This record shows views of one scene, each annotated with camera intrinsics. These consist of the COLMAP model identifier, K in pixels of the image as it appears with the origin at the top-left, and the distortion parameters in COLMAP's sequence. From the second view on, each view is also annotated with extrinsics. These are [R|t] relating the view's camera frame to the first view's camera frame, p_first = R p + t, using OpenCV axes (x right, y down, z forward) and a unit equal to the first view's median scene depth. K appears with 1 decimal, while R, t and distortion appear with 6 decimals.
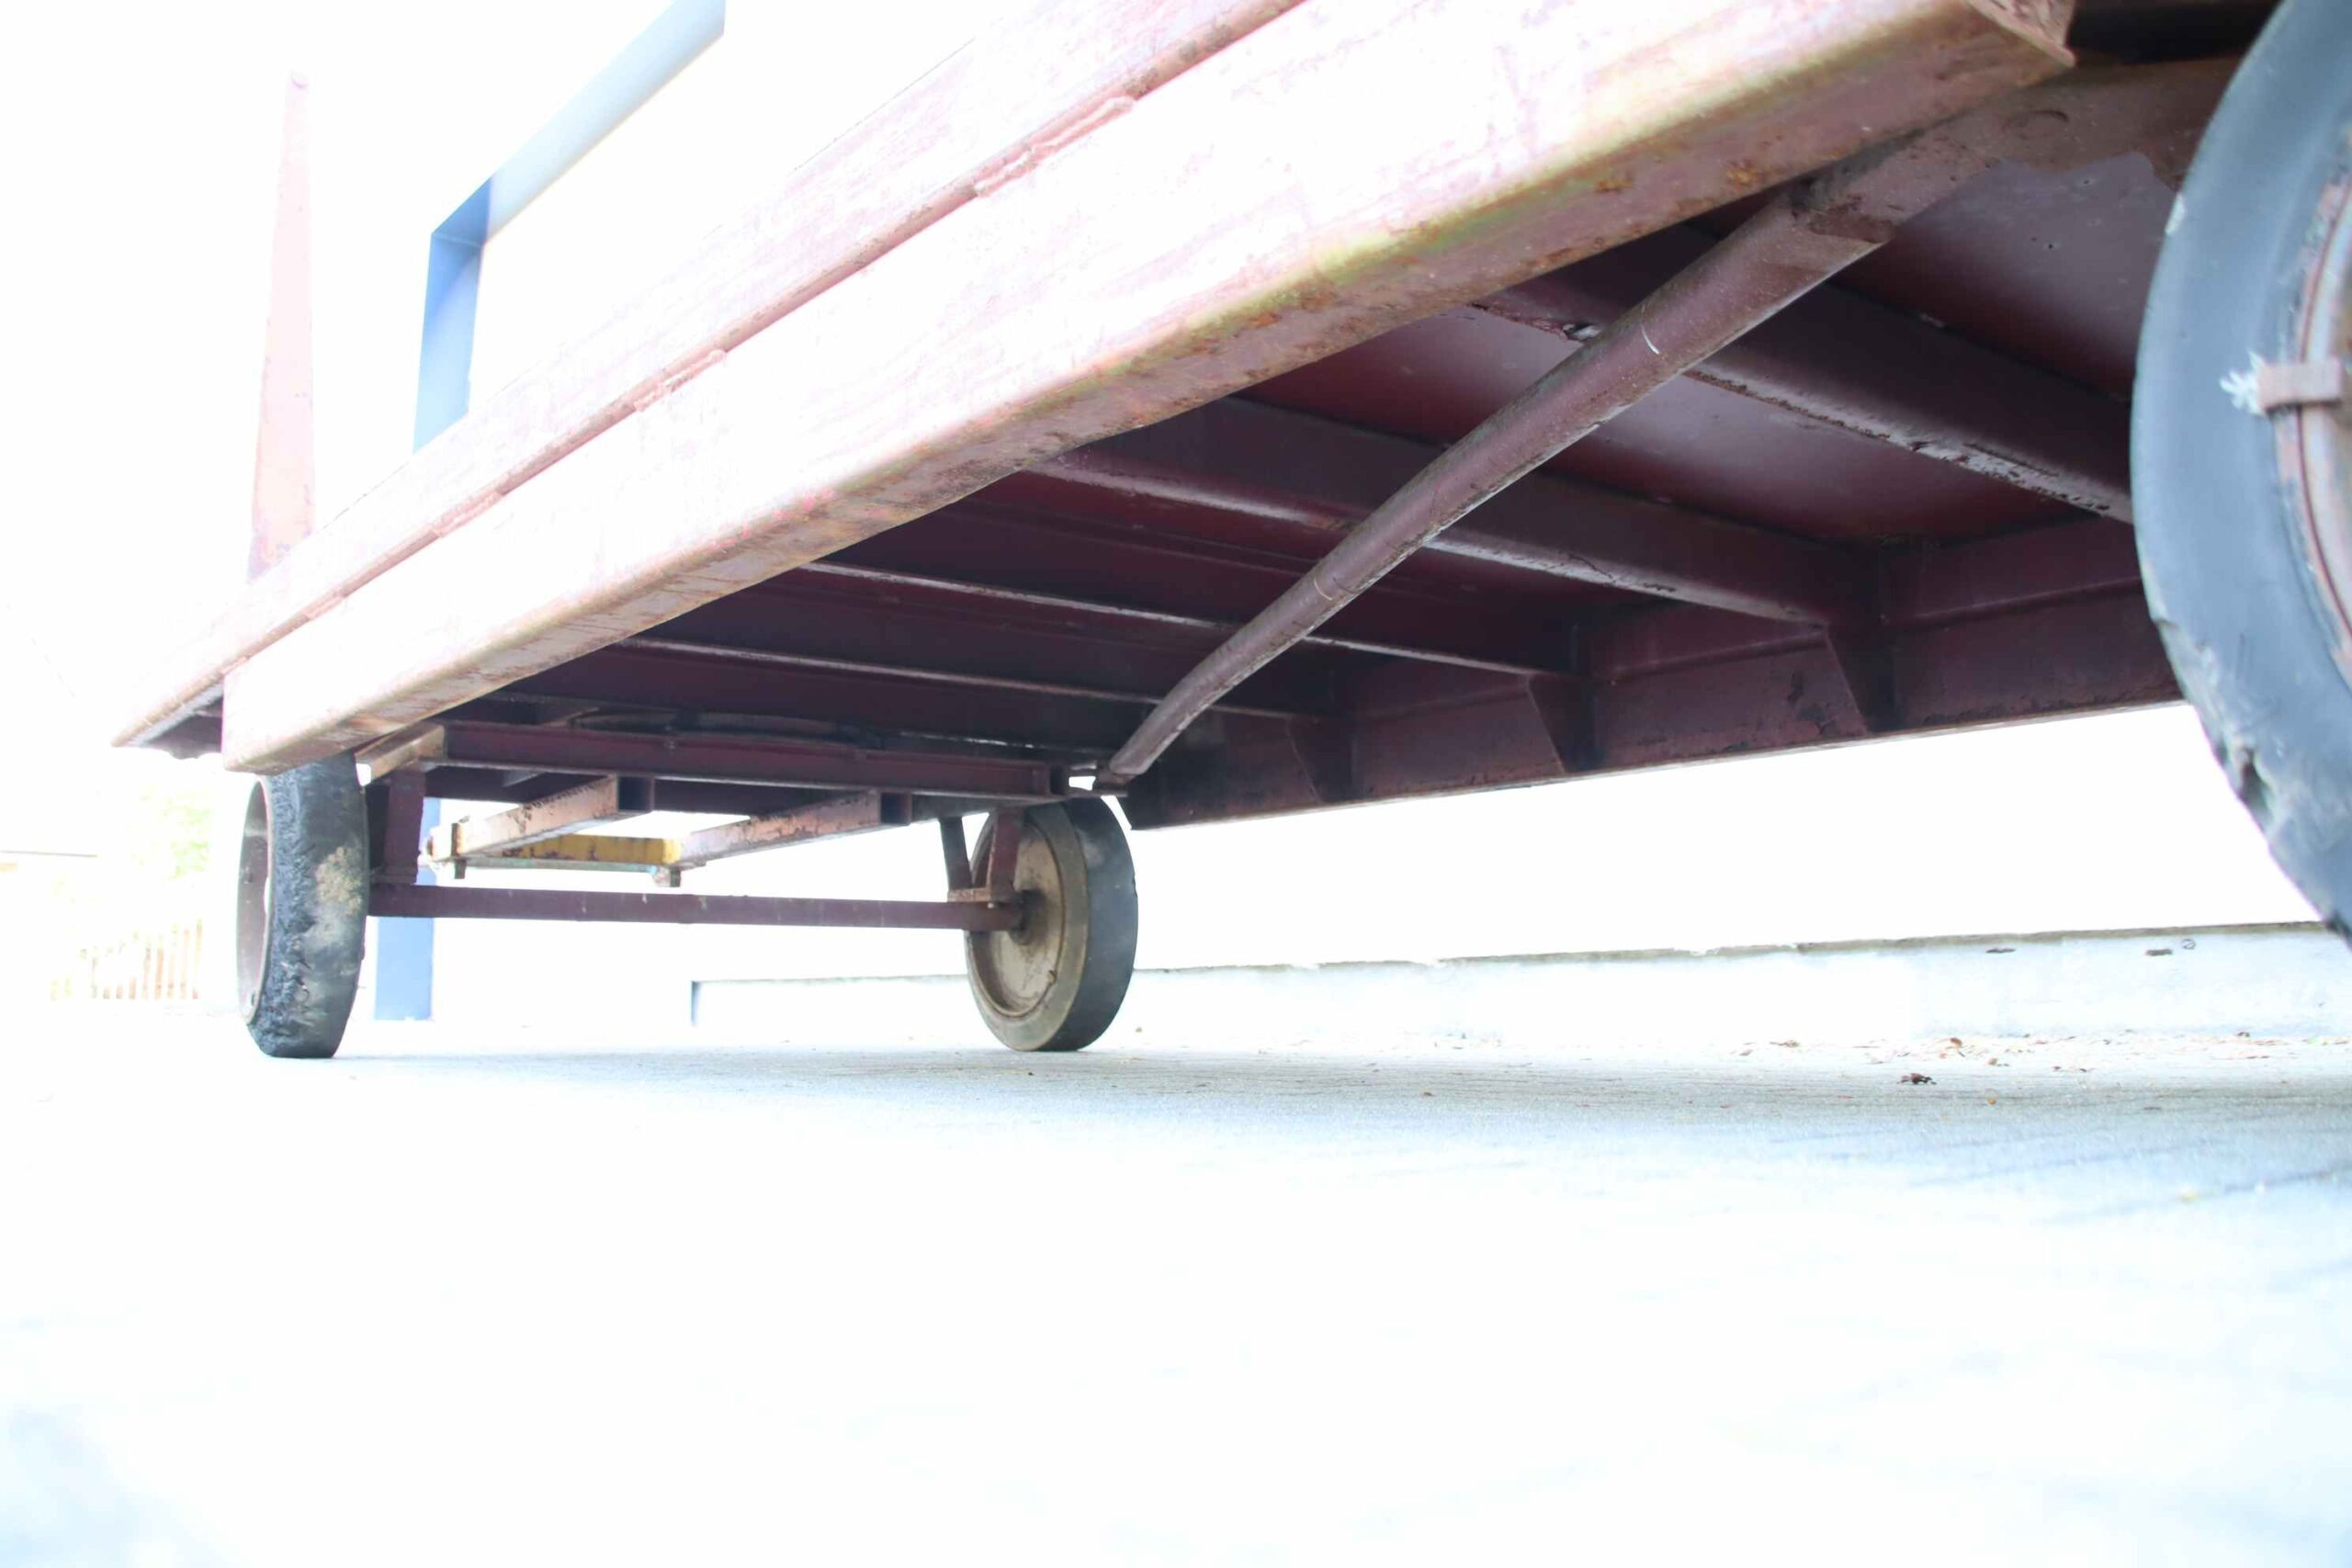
lens RADIAL K [[1968.4, 0, 1176.0], [0, 1968.4, 785.1], [0, 0, 1]] dist [-0.018304, -0.003626]
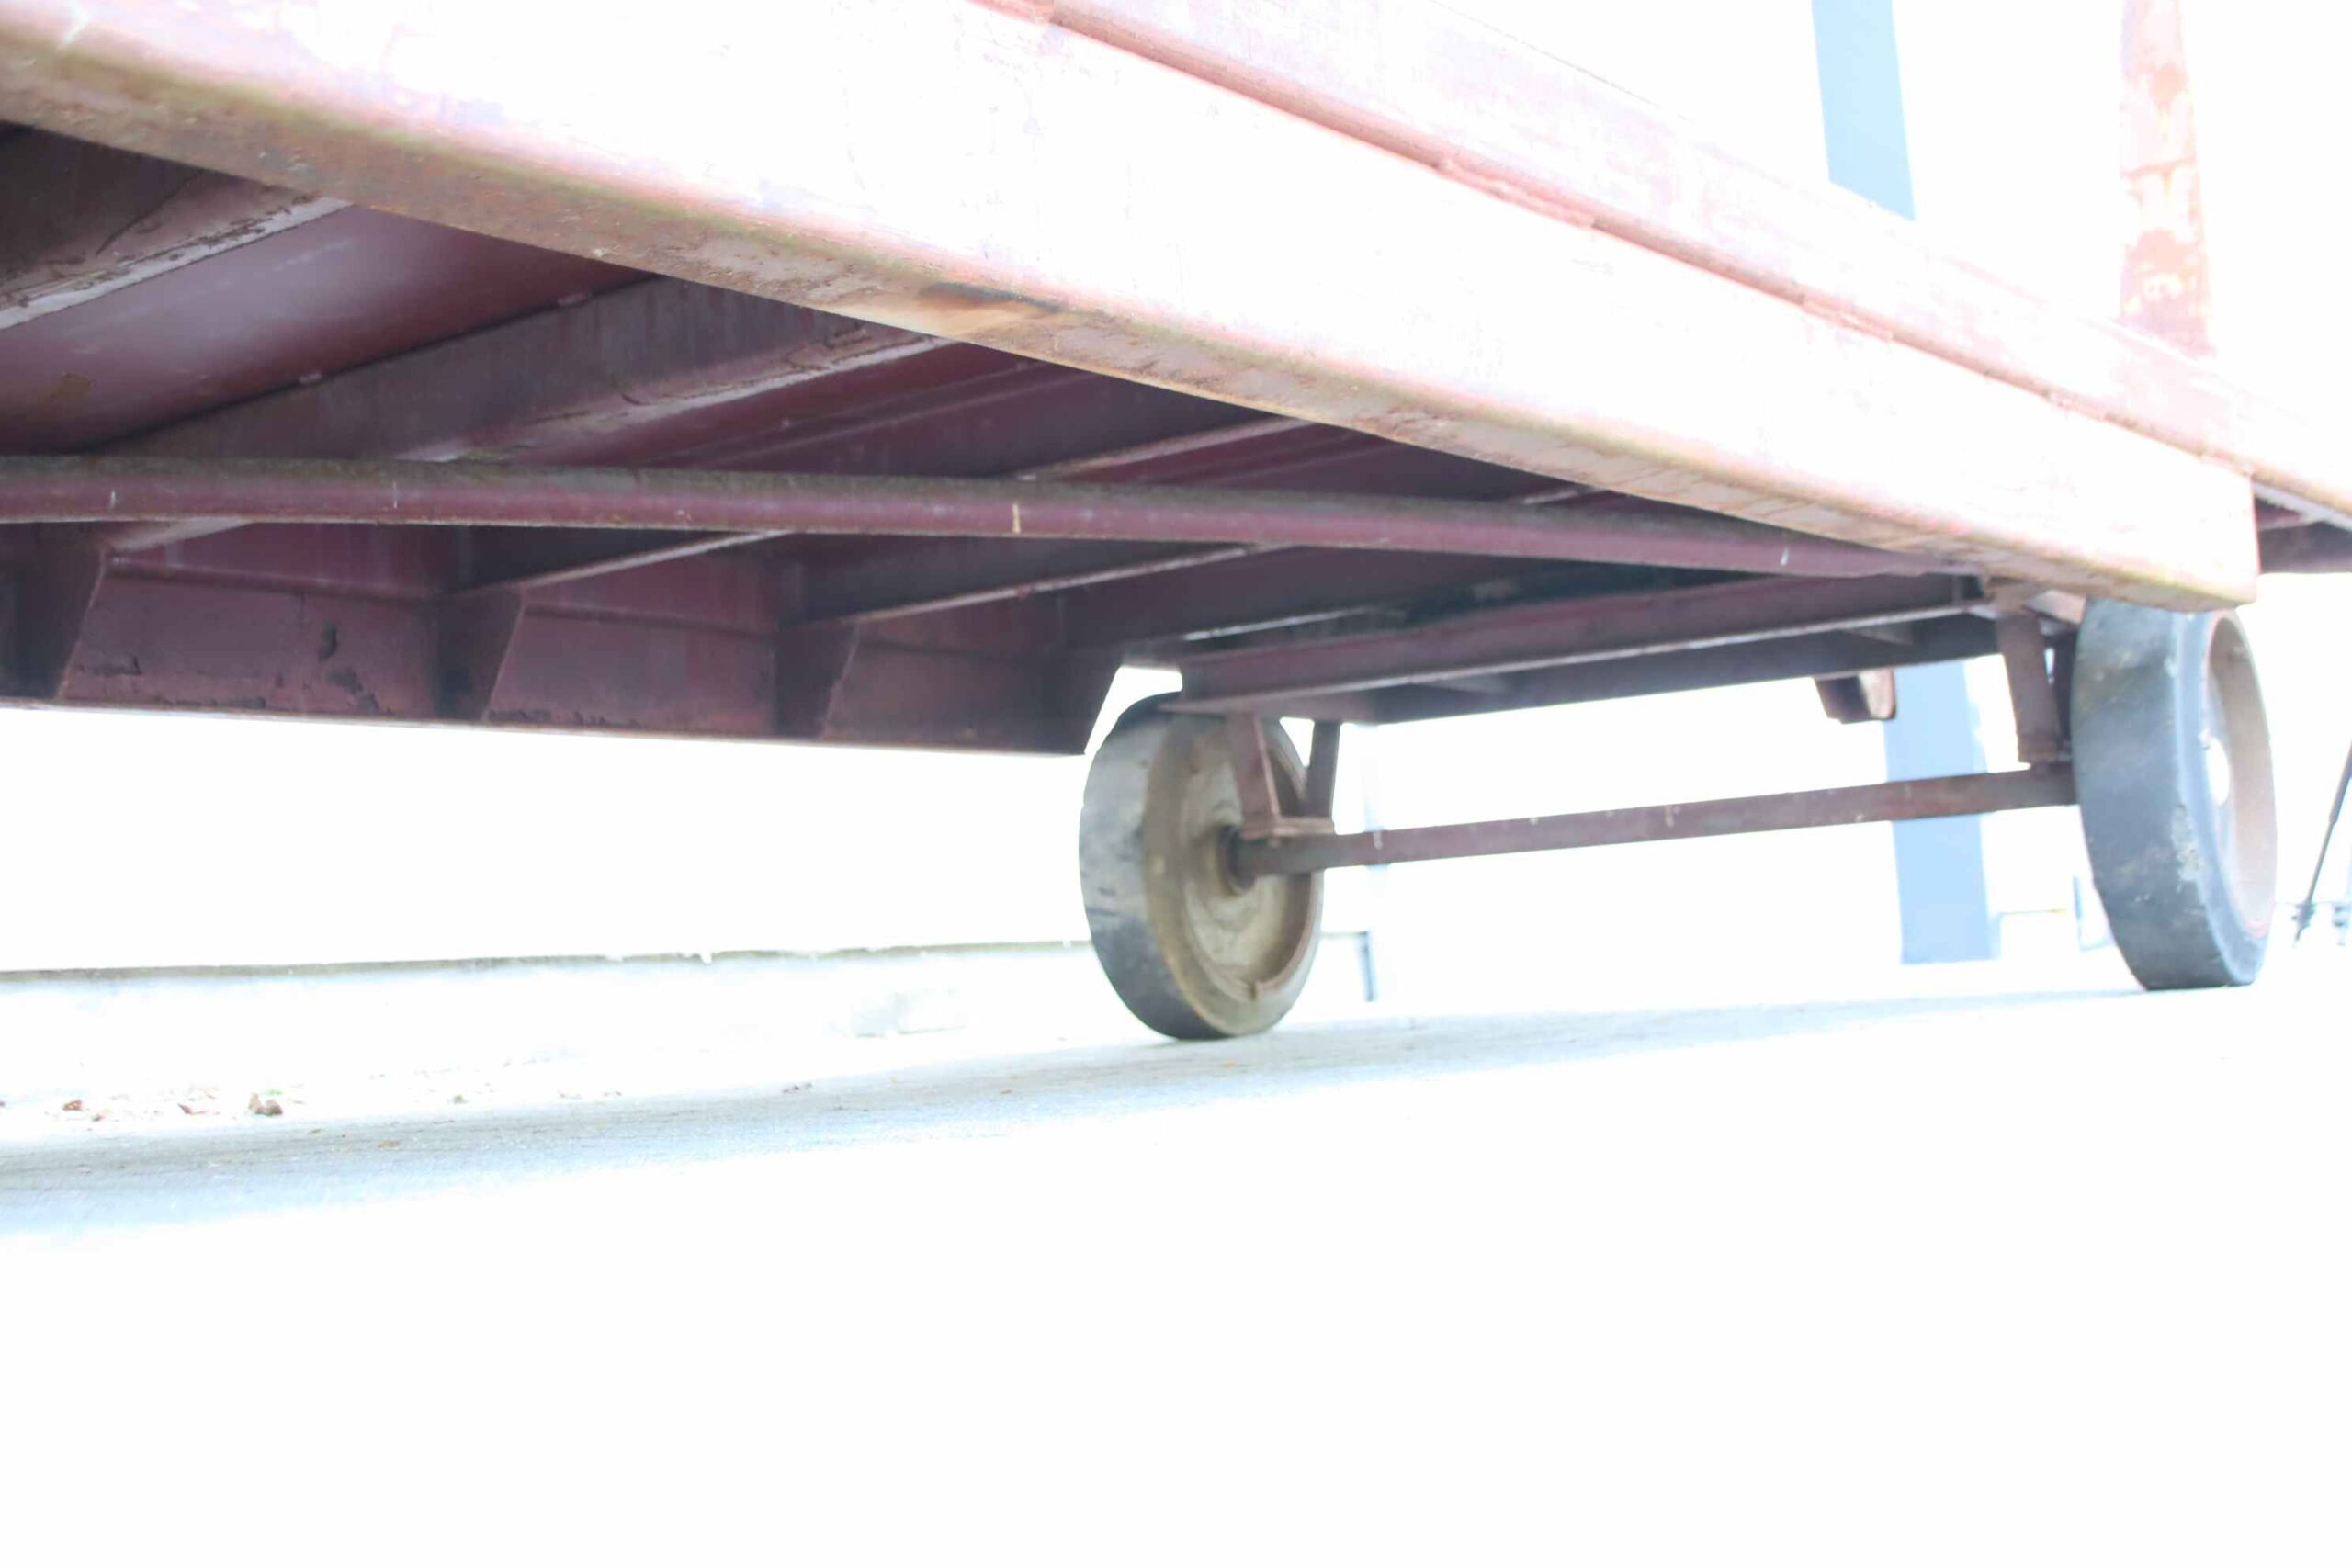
lens RADIAL K [[2870.8, 0, 1175.3], [0, 2870.8, 783.4], [0, 0, 1]] dist [-0.019641, 0.000000]
pose [[-0.269189, 0.100525, 0.957827, -1.010598], [-0.048028, 0.991899, -0.117599, 0.145068], [-0.961889, -0.077659, -0.262180, 1.106172]]
